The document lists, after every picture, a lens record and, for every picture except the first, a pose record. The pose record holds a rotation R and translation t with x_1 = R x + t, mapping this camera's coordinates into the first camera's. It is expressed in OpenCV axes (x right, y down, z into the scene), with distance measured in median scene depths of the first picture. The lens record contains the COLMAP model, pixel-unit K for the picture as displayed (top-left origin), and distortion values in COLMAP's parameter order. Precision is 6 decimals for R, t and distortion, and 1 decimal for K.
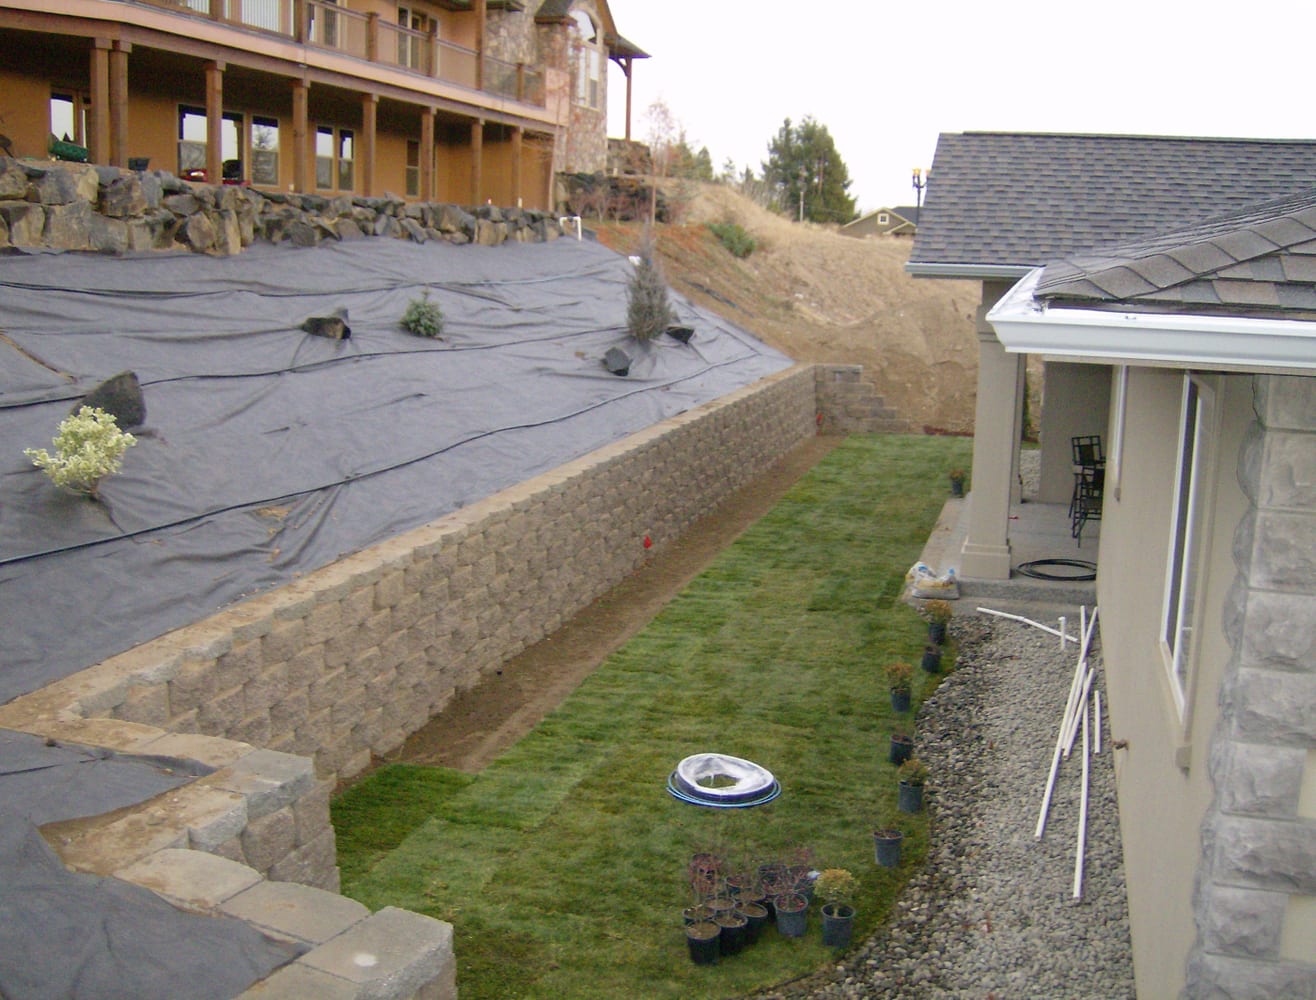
lens RADIAL K [[1437.9, 0, 658.0], [0, 1437.9, 500.0], [0, 0, 1]] dist [-0.226229, 0.237341]
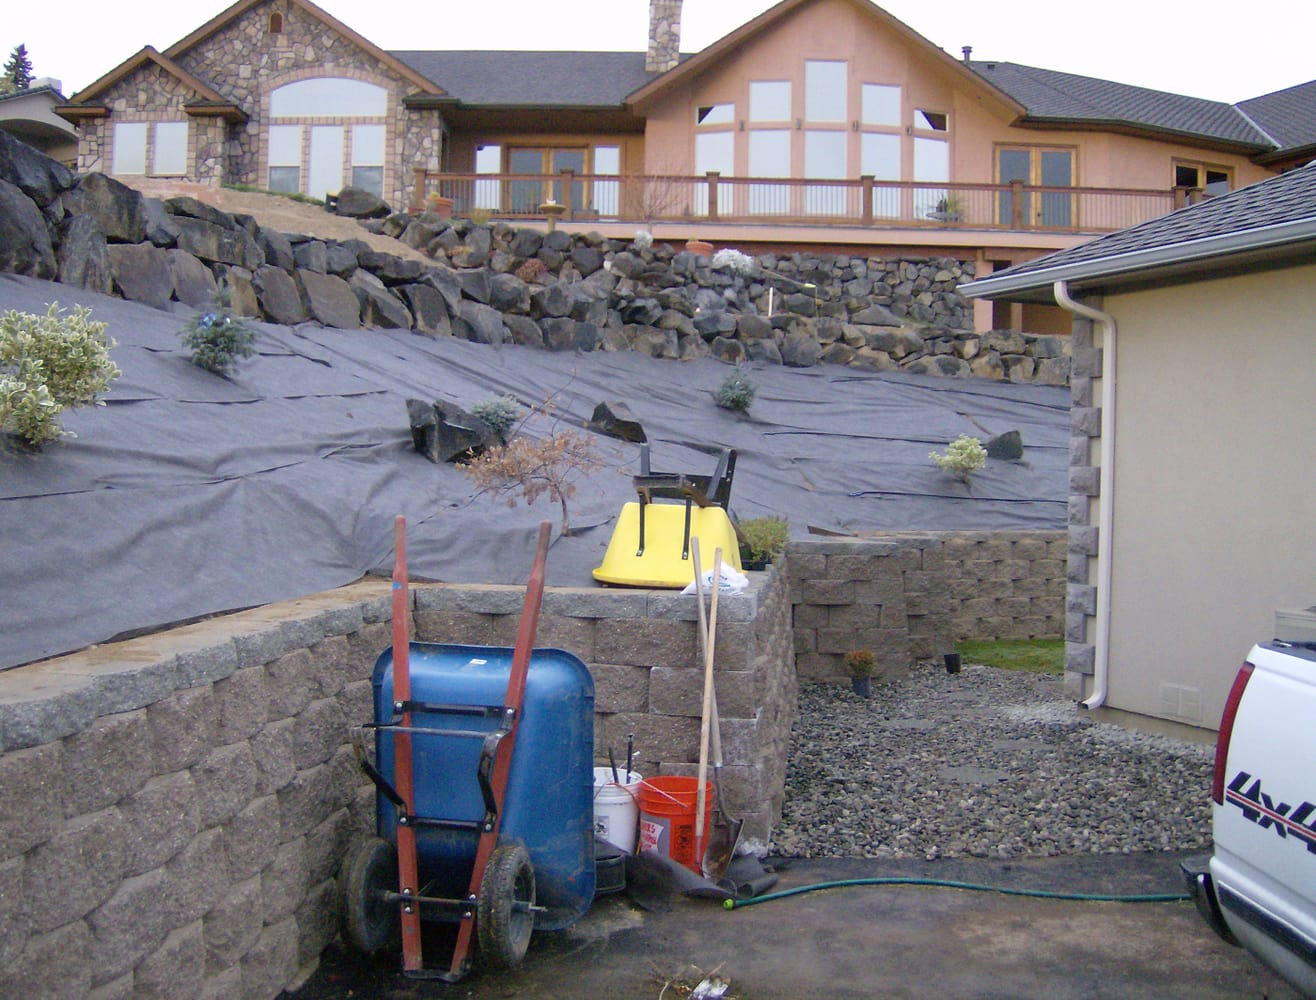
lens RADIAL K [[1437.9, 0, 658.0], [0, 1437.9, 500.0], [0, 0, 1]] dist [-0.226229, 0.237341]
pose [[0.618947, -0.000125, -0.785433, 0.654915], [-0.140827, 0.983777, -0.111133, 0.223824], [0.772705, 0.179395, 0.608888, -0.397821]]
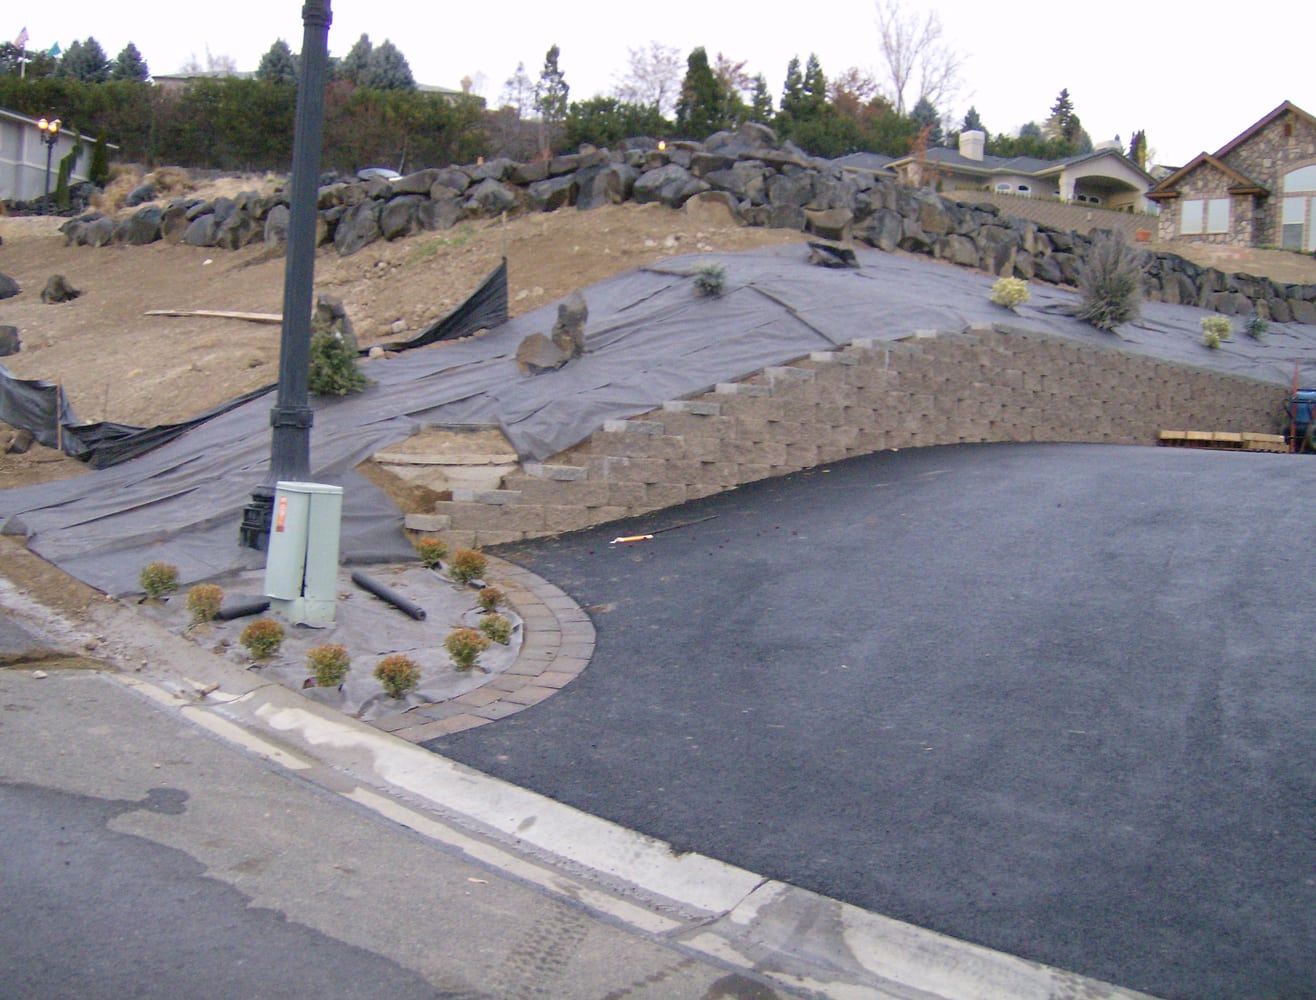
lens RADIAL K [[1437.9, 0, 658.0], [0, 1437.9, 500.0], [0, 0, 1]] dist [-0.226229, 0.237341]
pose [[-0.026086, 0.008616, -0.999623, 1.678860], [-0.228512, 0.973435, 0.014353, 0.442565], [0.973192, 0.228800, -0.023424, -0.773328]]
